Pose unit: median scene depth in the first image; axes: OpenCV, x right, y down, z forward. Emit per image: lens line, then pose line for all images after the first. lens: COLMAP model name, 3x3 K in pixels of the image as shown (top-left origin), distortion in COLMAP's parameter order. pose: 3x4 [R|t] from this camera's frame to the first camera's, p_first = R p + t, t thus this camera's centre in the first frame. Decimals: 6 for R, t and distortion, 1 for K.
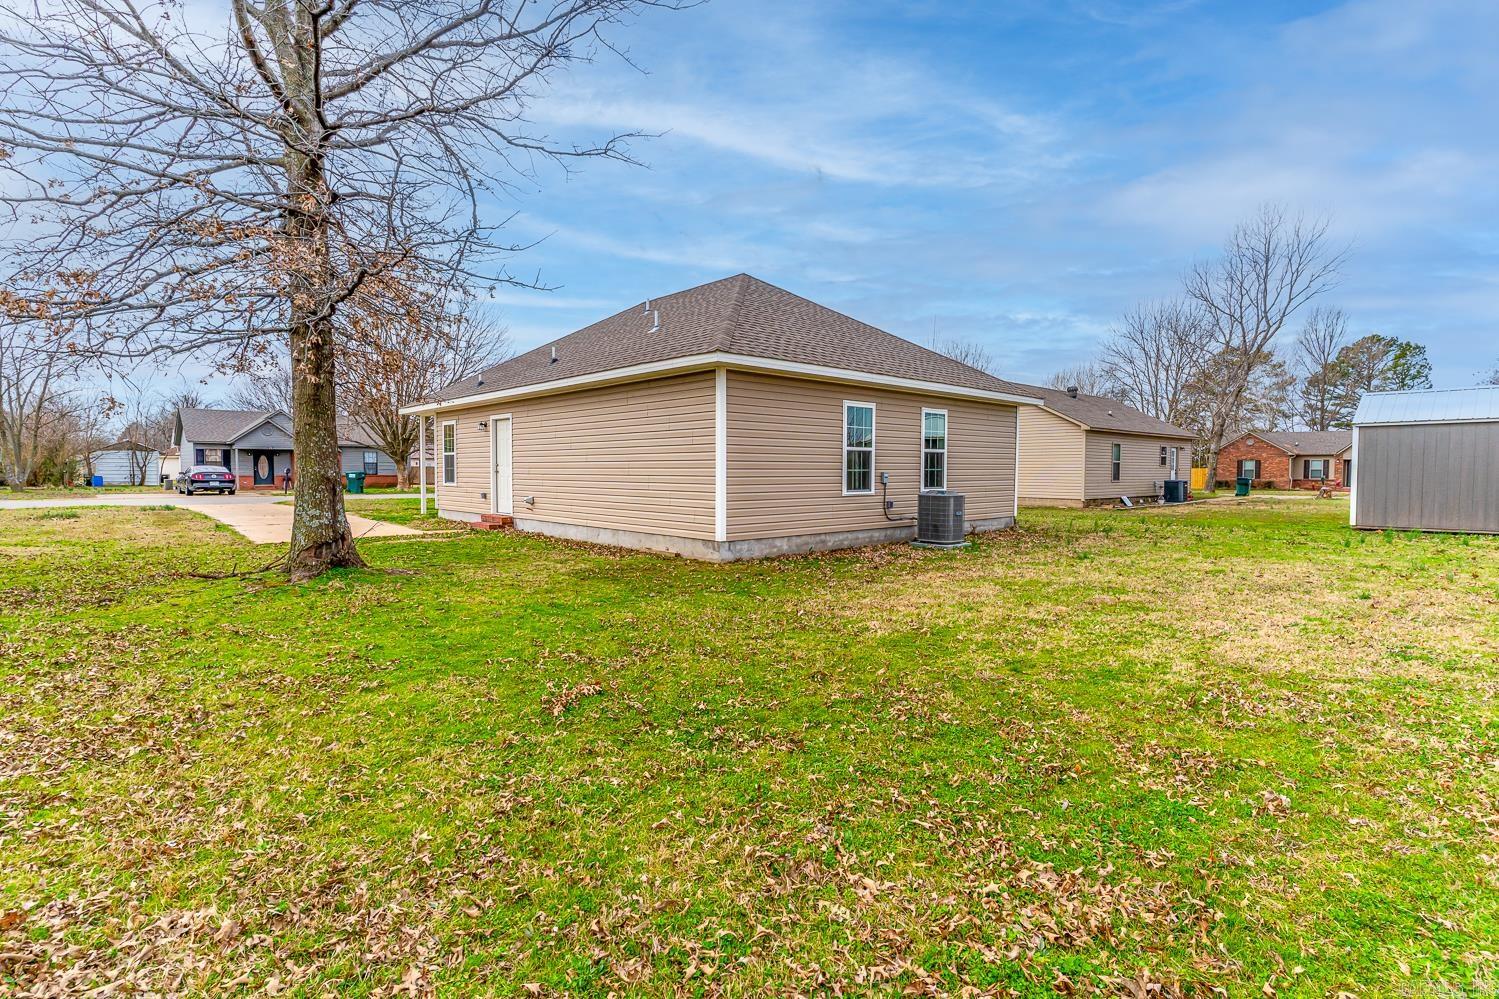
lens RADIAL K [[716.1, 0, 752.5], [0, 716.1, 499.9], [0, 0, 1]] dist [0.000333, -0.000077]
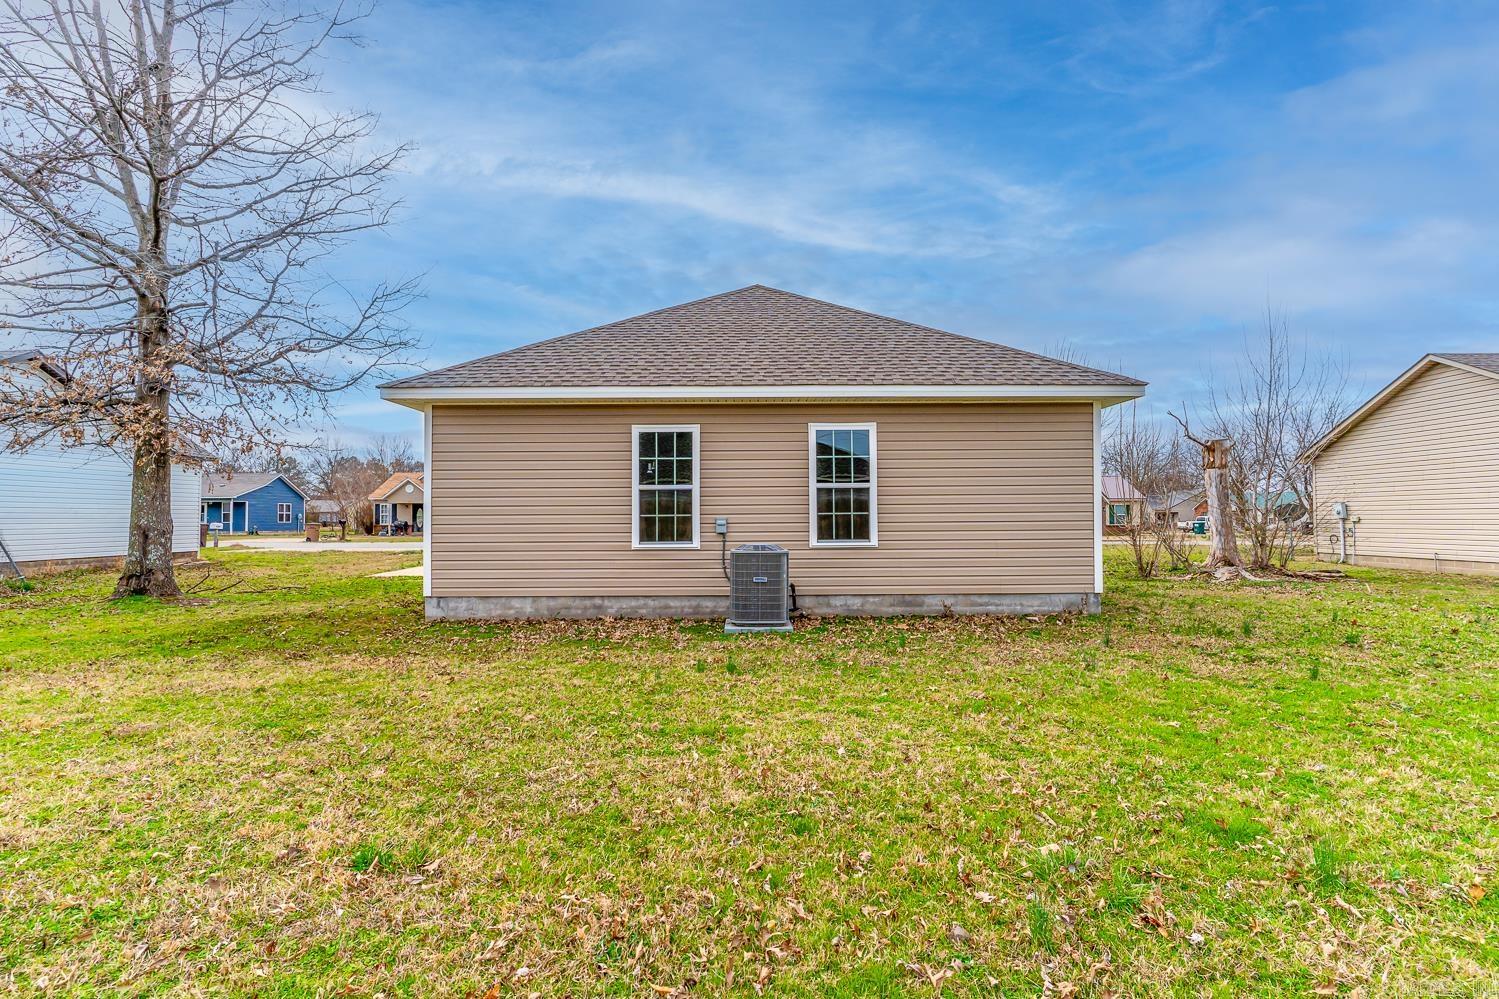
lens RADIAL K [[716.1, 0, 752.5], [0, 716.1, 499.9], [0, 0, 1]] dist [0.000333, -0.000077]
pose [[0.737742, -0.019622, -0.674798, 0.686031], [-0.021797, 0.998364, -0.052861, -0.019063], [0.674731, 0.053707, 0.736107, 0.483630]]
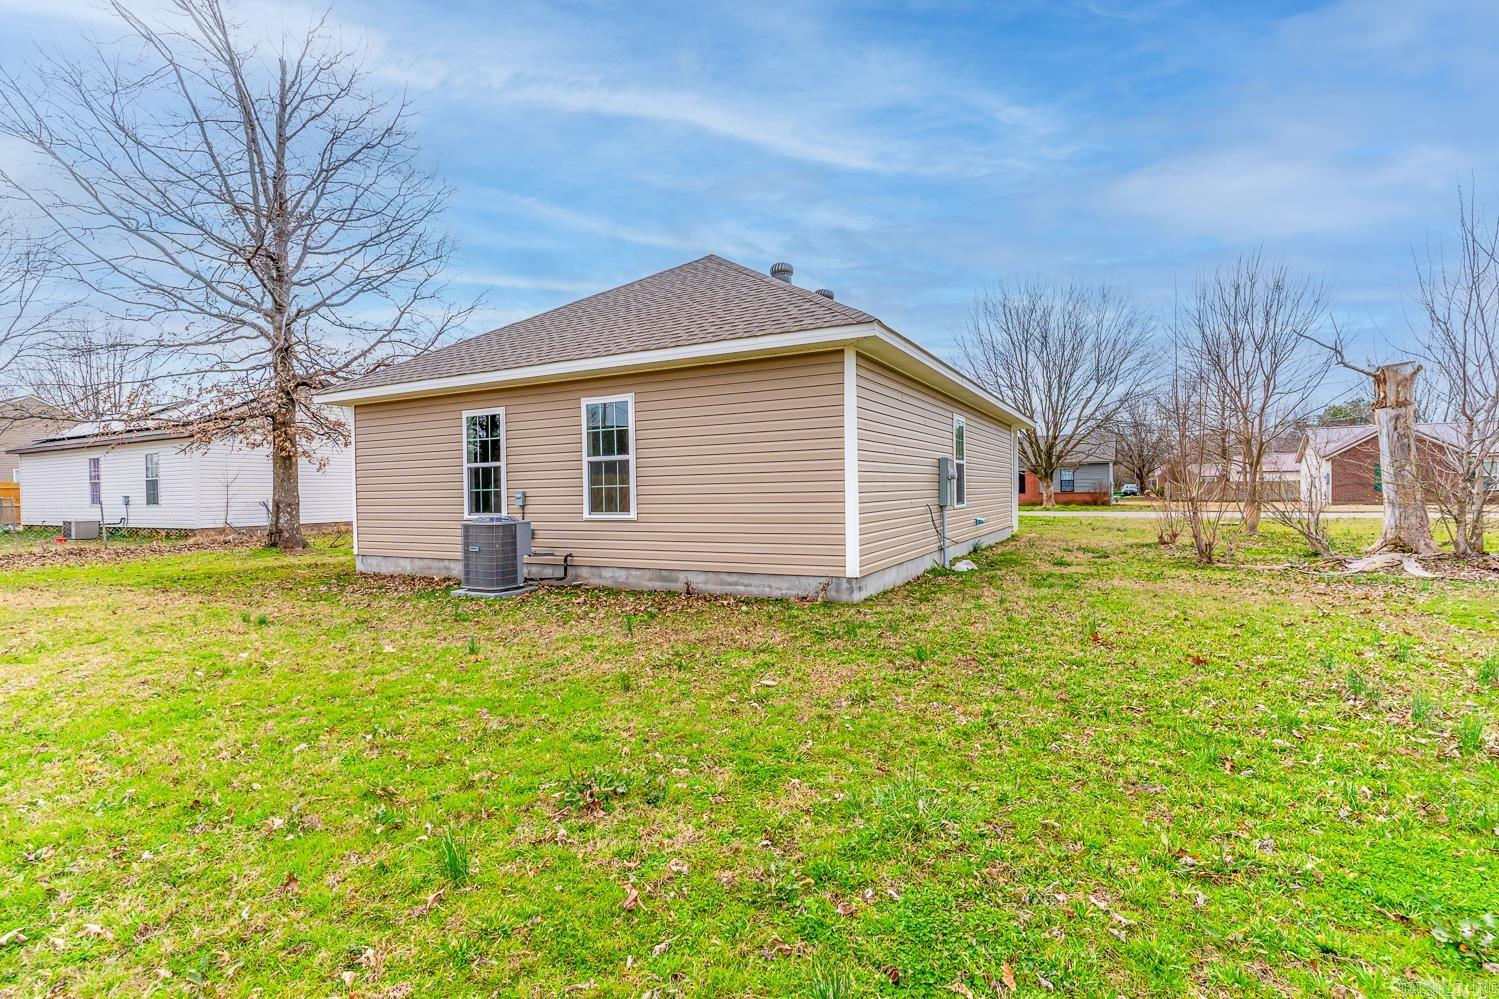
lens RADIAL K [[707.2, 0, 750.5], [0, 707.2, 500.6], [0, 0, 1]] dist [-0.001334, 0.000632]
pose [[0.327267, 0.010117, -0.944878, 0.986390], [-0.020141, 0.999790, 0.003729, -0.036419], [0.944717, 0.017810, 0.327402, 0.973149]]
